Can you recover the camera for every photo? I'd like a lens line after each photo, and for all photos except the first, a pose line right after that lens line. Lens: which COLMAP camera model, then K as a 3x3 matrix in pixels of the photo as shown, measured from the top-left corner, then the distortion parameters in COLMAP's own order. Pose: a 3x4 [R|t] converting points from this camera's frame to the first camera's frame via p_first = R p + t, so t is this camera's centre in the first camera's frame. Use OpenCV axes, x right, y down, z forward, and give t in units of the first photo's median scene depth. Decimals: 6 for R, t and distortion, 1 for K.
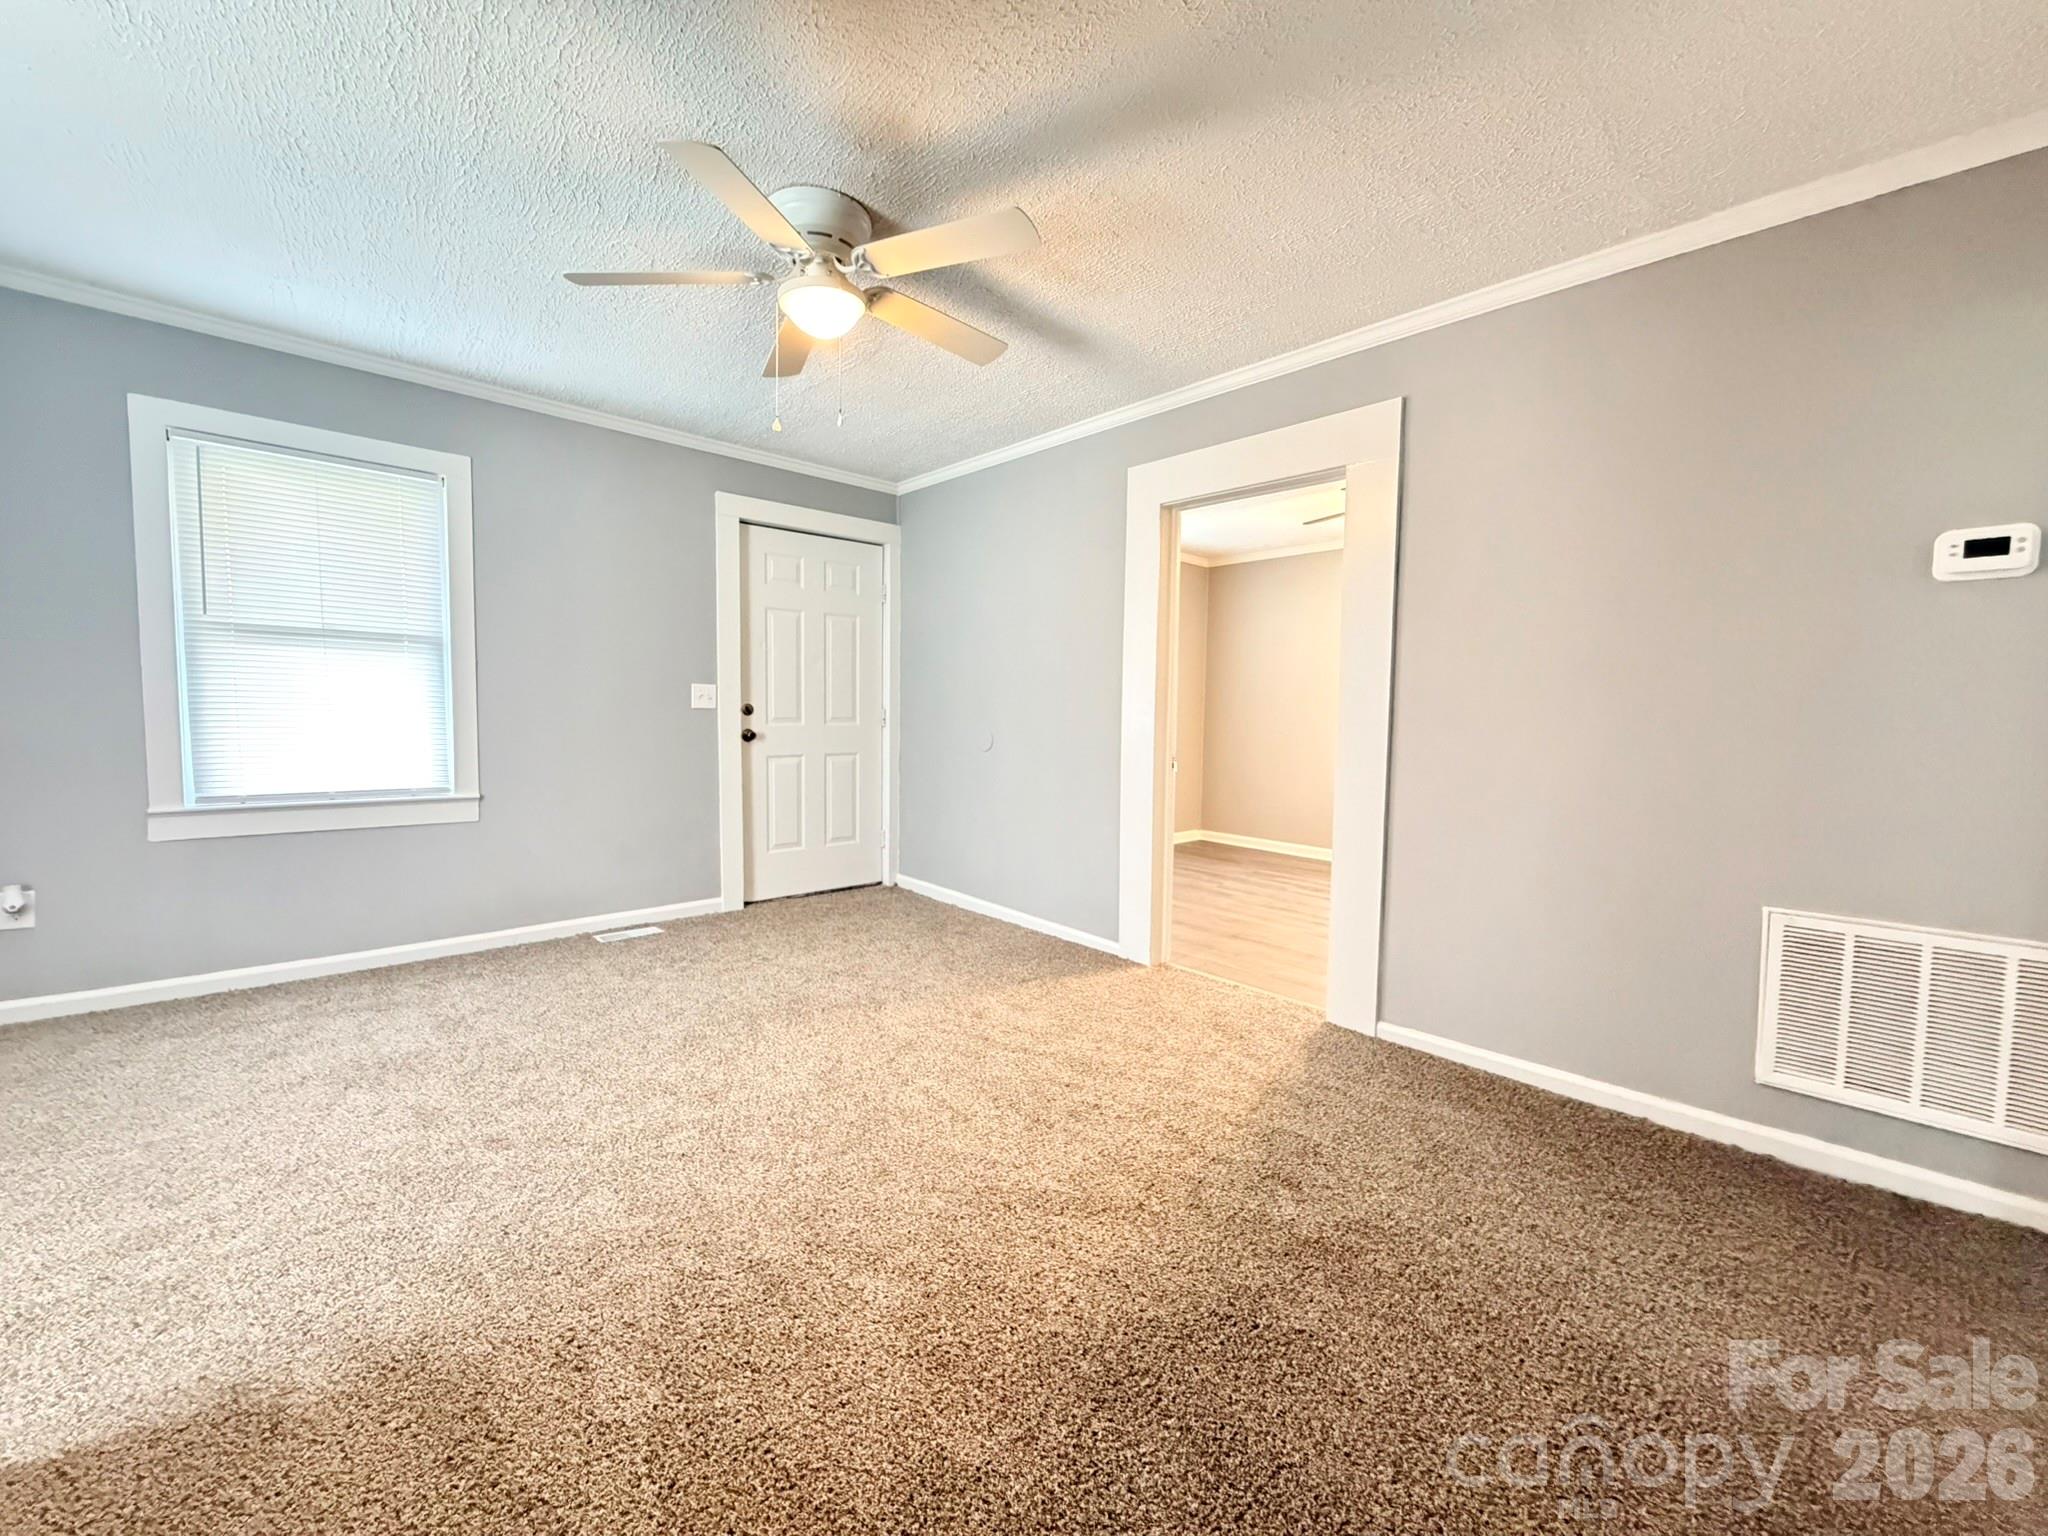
lens RADIAL K [[820.3, 0, 1018.5], [0, 820.3, 767.3], [0, 0, 1]] dist [-0.000548, 0.000944]
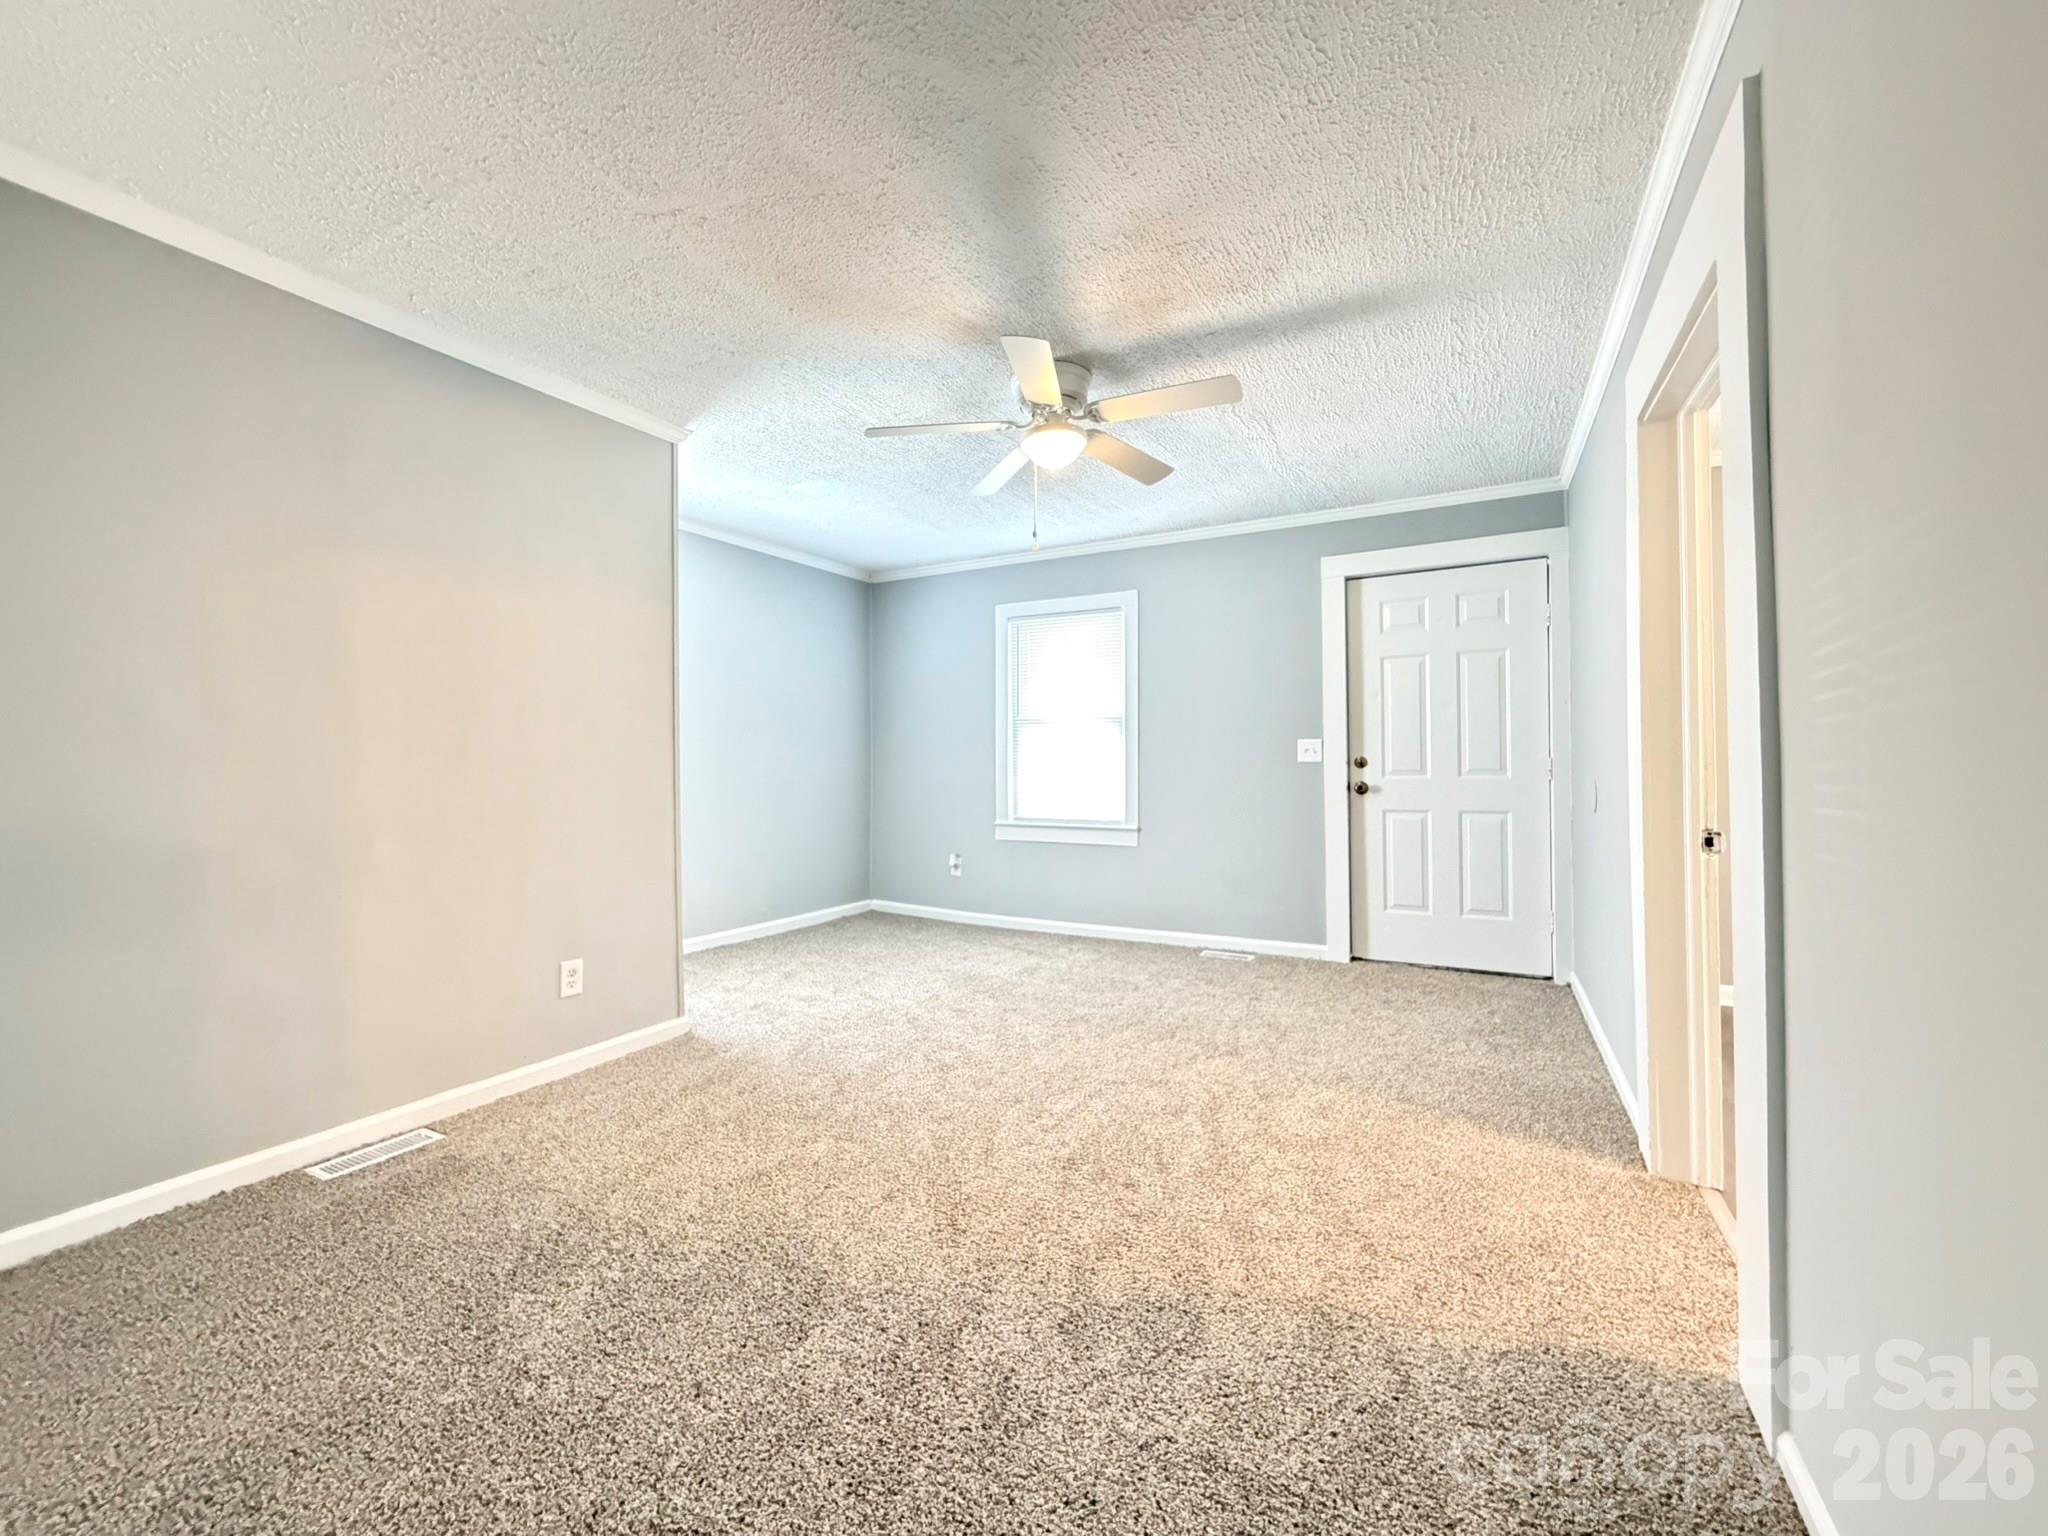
lens RADIAL K [[820.3, 0, 1018.5], [0, 820.3, 767.3], [0, 0, 1]] dist [-0.000548, 0.000944]
pose [[0.319548, -0.017374, -0.947411, 0.592784], [-0.054697, 0.997827, -0.036747, -0.006029], [0.945990, 0.063563, 0.317903, 0.361453]]
